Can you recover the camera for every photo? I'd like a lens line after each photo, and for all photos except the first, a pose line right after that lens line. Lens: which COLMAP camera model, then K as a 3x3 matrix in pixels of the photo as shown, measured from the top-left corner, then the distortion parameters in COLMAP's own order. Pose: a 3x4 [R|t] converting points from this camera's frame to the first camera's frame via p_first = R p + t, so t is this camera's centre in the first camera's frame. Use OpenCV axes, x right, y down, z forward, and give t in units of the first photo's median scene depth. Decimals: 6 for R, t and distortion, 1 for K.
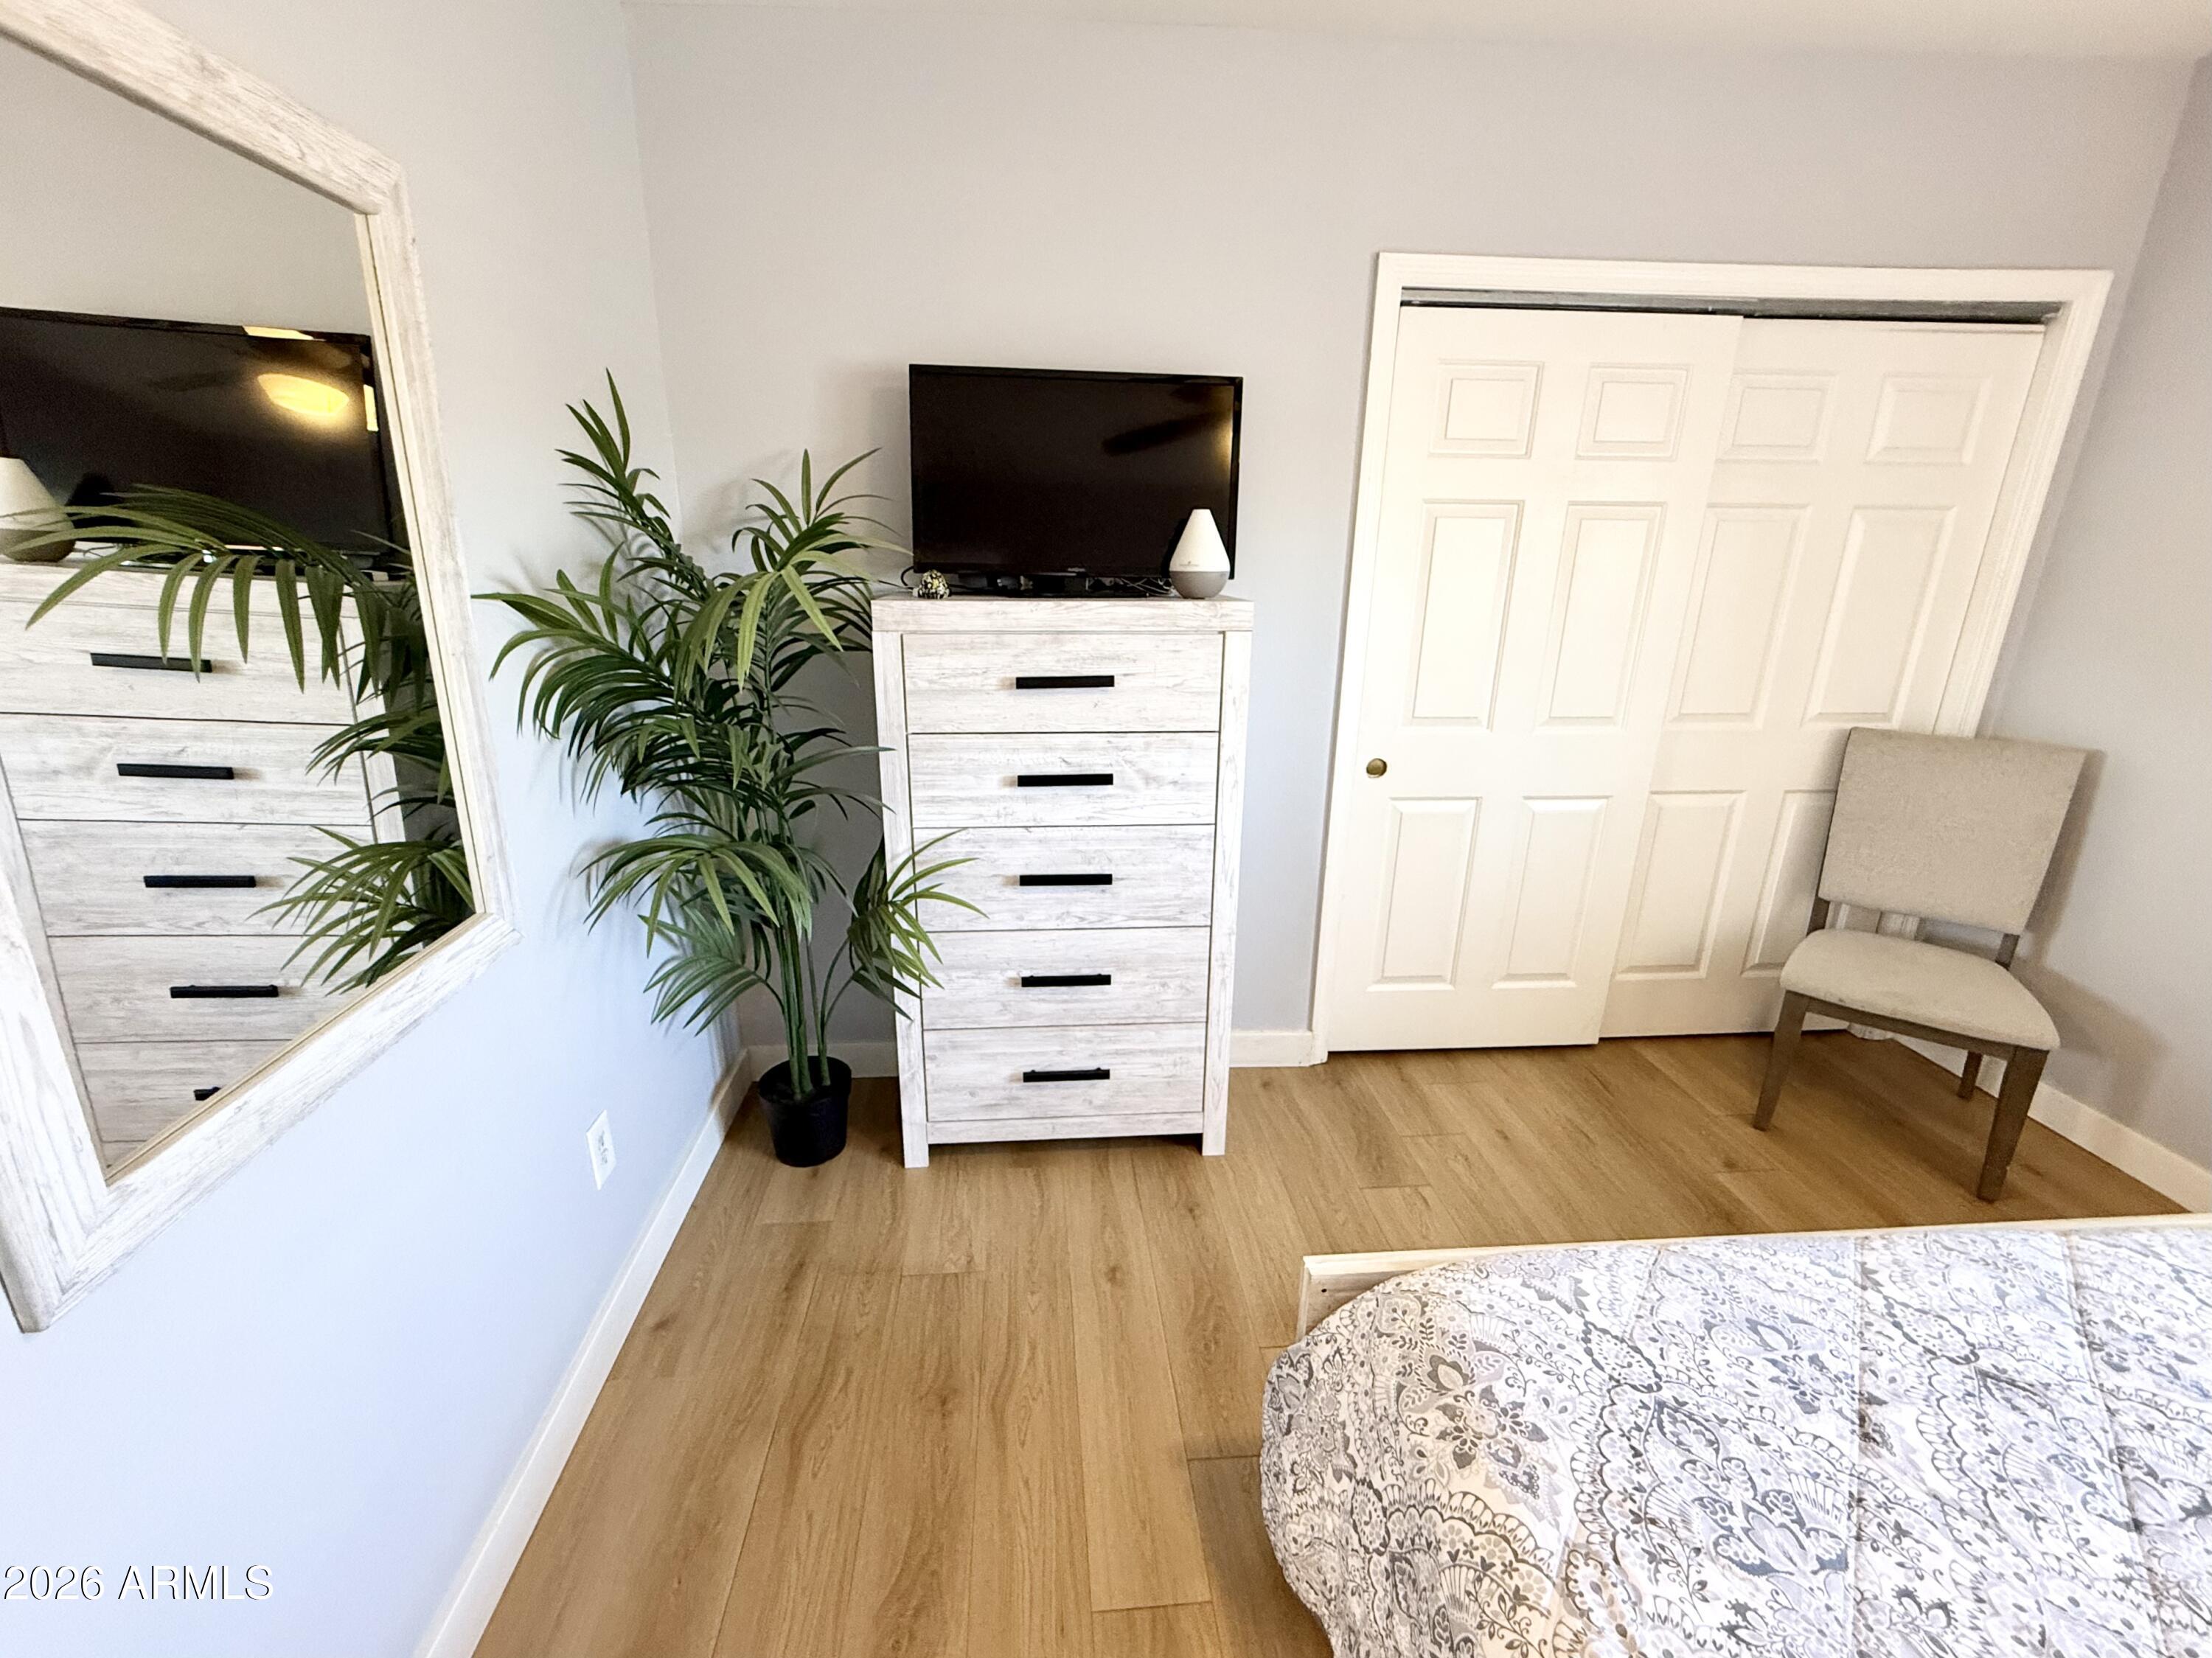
lens RADIAL K [[932.1, 0, 1101.0], [0, 932.1, 826.7], [0, 0, 1]] dist [0.002018, 0.000038]
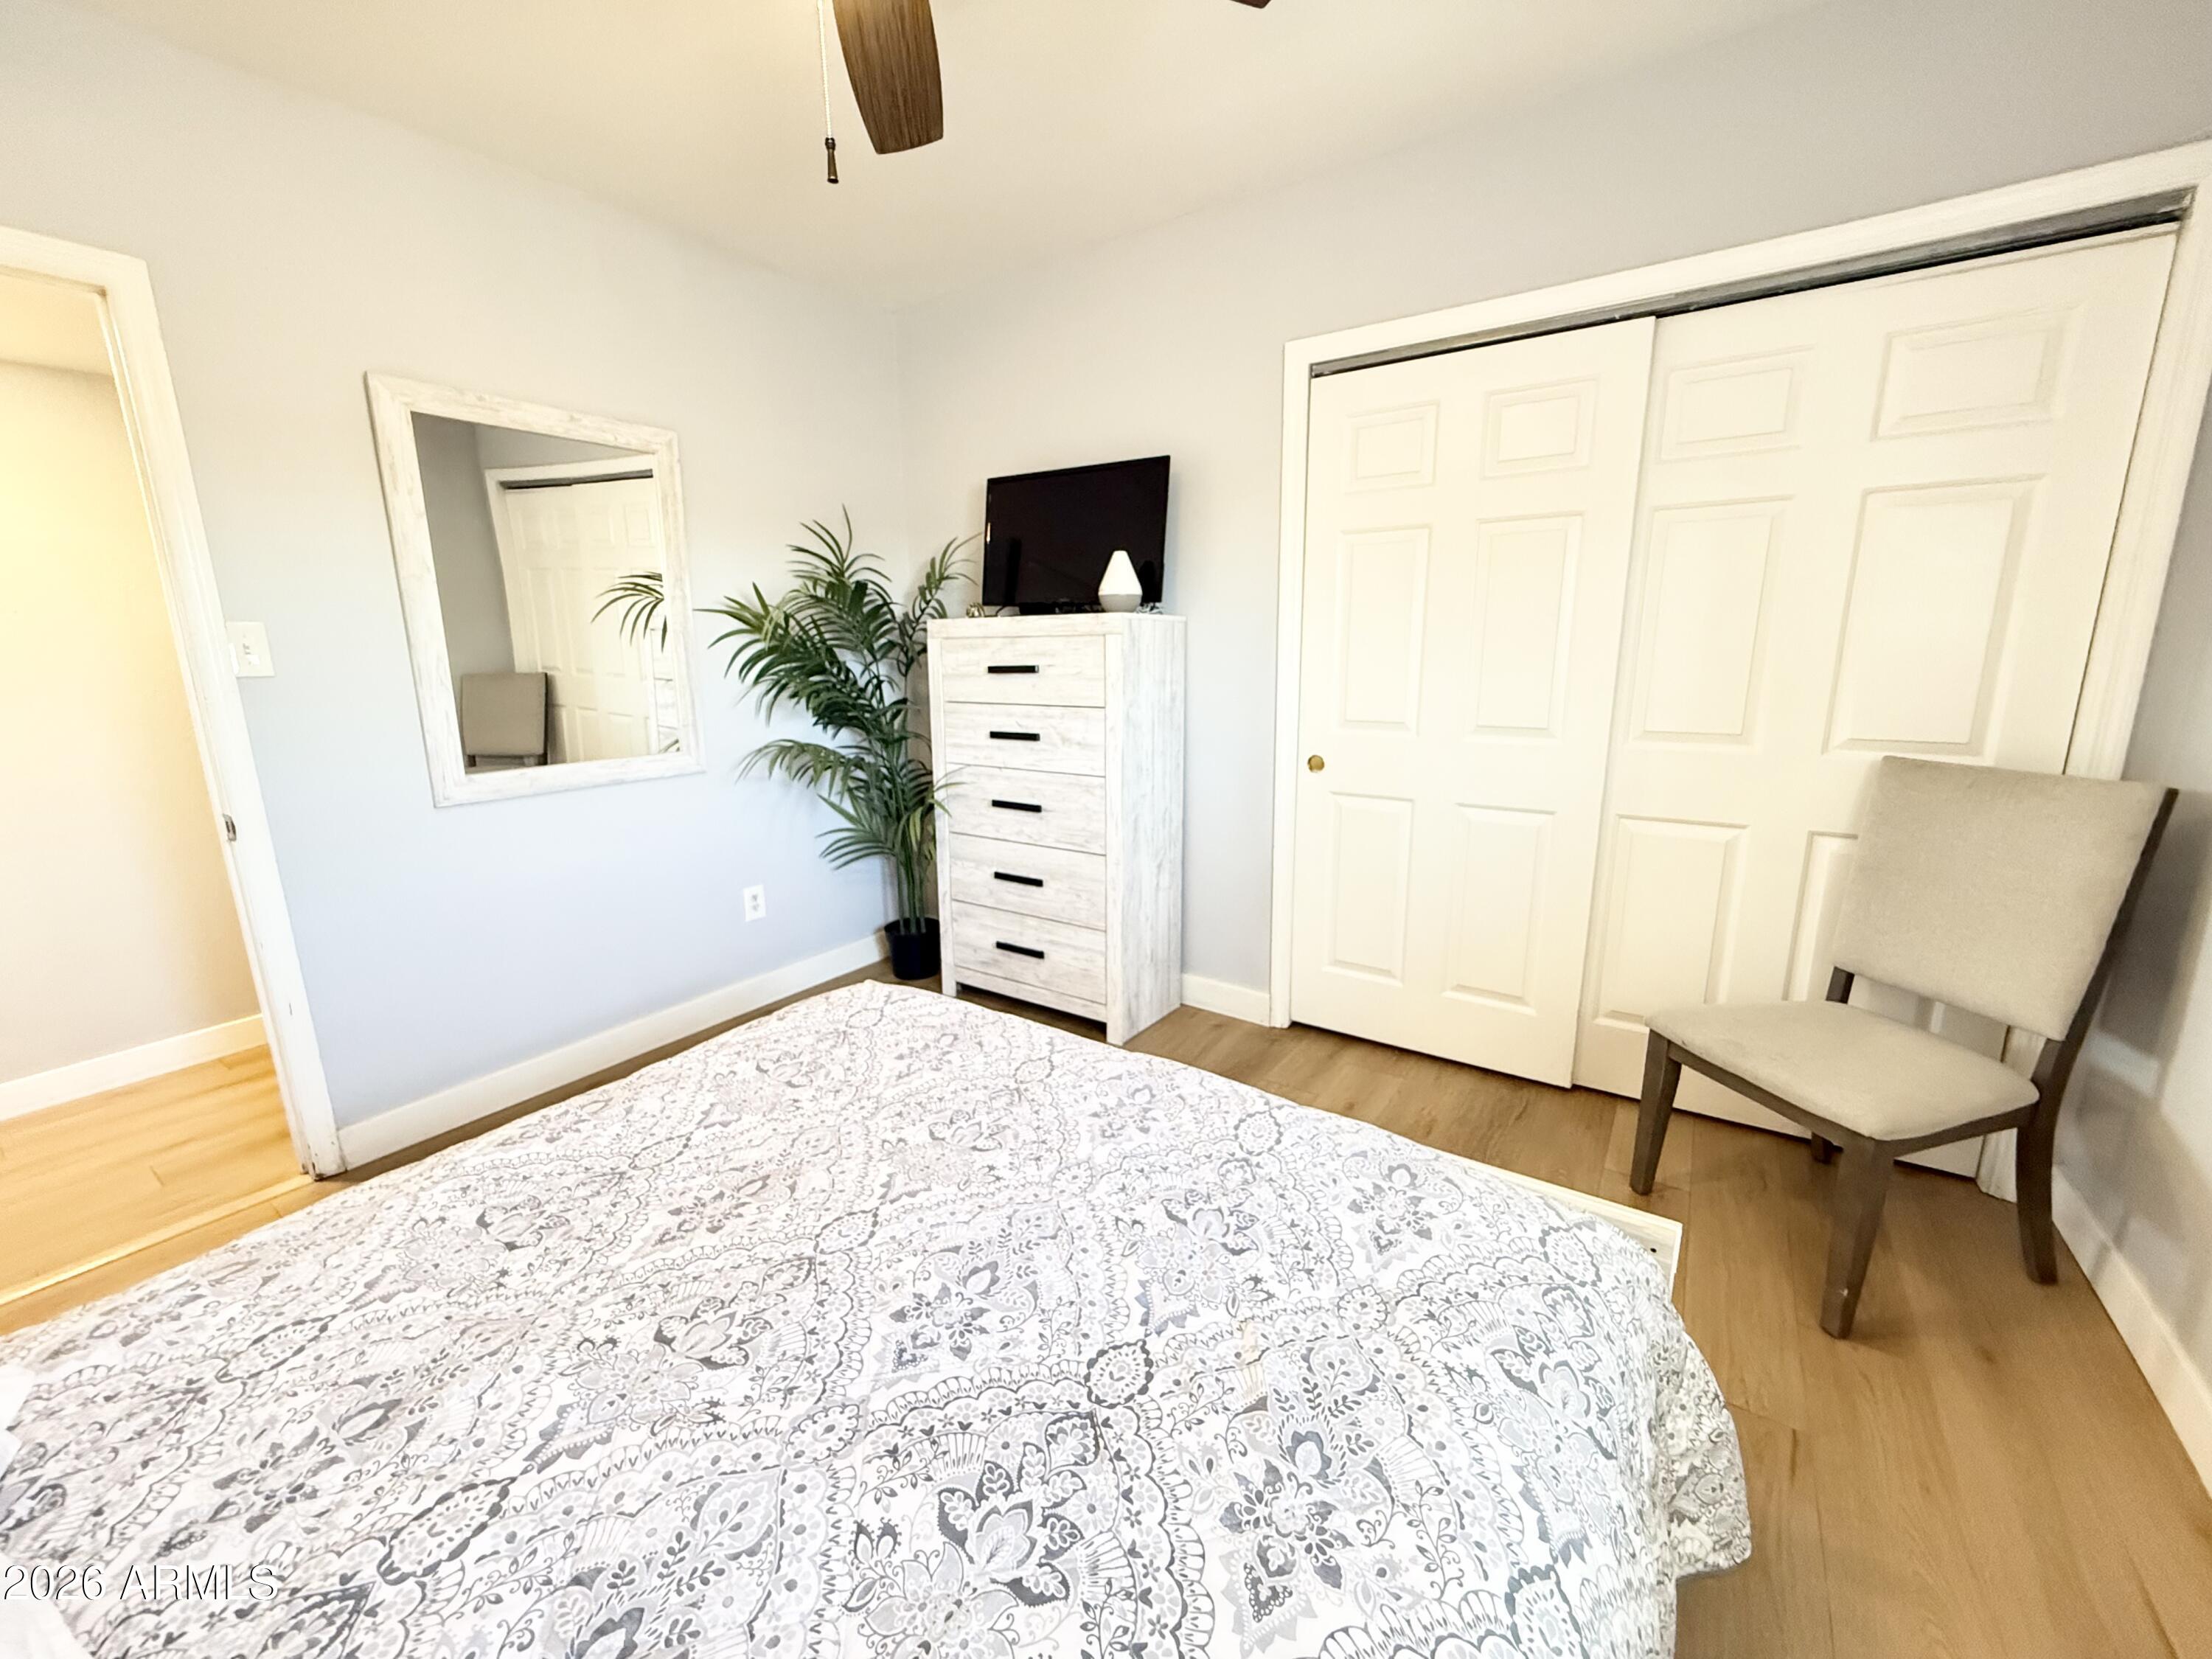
lens RADIAL K [[885.3, 0, 1105.8], [0, 885.3, 828.4], [0, 0, 1]] dist [0.002247, -0.000173]
pose [[0.778170, 0.110839, -0.618196, 0.898764], [-0.167469, 0.985286, -0.034149, 0.111247], [0.605314, 0.130102, 0.785282, -0.004296]]
